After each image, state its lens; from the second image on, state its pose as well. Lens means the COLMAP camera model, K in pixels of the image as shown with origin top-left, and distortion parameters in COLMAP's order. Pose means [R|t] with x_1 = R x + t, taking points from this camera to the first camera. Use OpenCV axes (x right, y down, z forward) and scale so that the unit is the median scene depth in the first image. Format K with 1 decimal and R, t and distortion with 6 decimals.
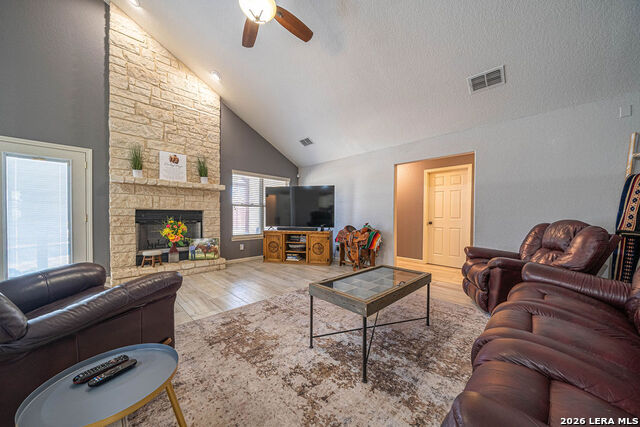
lens RADIAL K [[221.5, 0, 316.3], [0, 221.5, 216.8], [0, 0, 1]] dist [-0.002374, -0.000101]
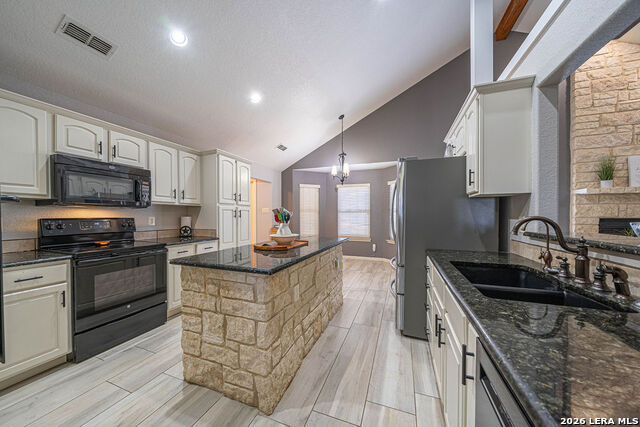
lens RADIAL K [[221.5, 0, 315.5], [0, 221.5, 219.3], [0, 0, 1]] dist [-0.002374, -0.000101]
pose [[0.409286, 0.007504, -0.912375, -0.396014], [-0.001986, 0.999971, 0.007333, -0.032621], [0.912404, -0.001190, 0.409289, -0.613114]]
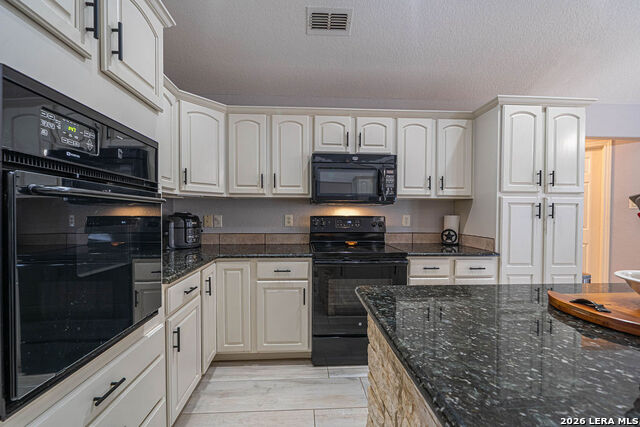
lens RADIAL K [[261.9, 0, 317.0], [0, 261.9, 218.6], [0, 0, 1]] dist [-0.001665, -0.000102]
pose [[-0.658292, 0.005423, -0.752743, -0.635070], [-0.013157, 0.999738, 0.018709, -0.035245], [0.752647, 0.022220, -0.658049, -0.529286]]
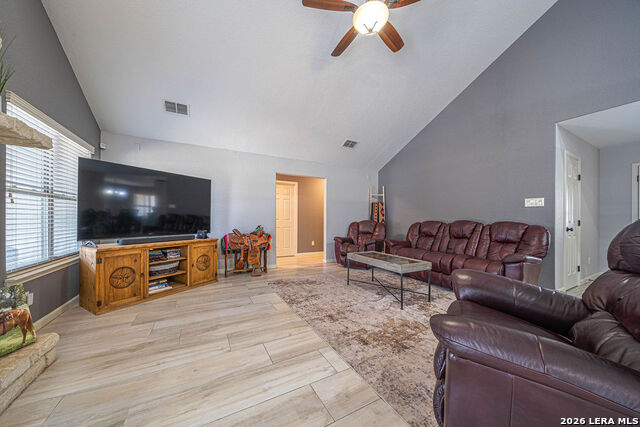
lens RADIAL K [[221.5, 0, 317.5], [0, 221.5, 217.4], [0, 0, 1]] dist [-0.002374, -0.000101]
pose [[0.272638, -0.000054, 0.962117, -0.743662], [0.000310, 1.000000, -0.000032, -0.009428], [-0.962117, 0.000307, 0.272638, 0.532354]]
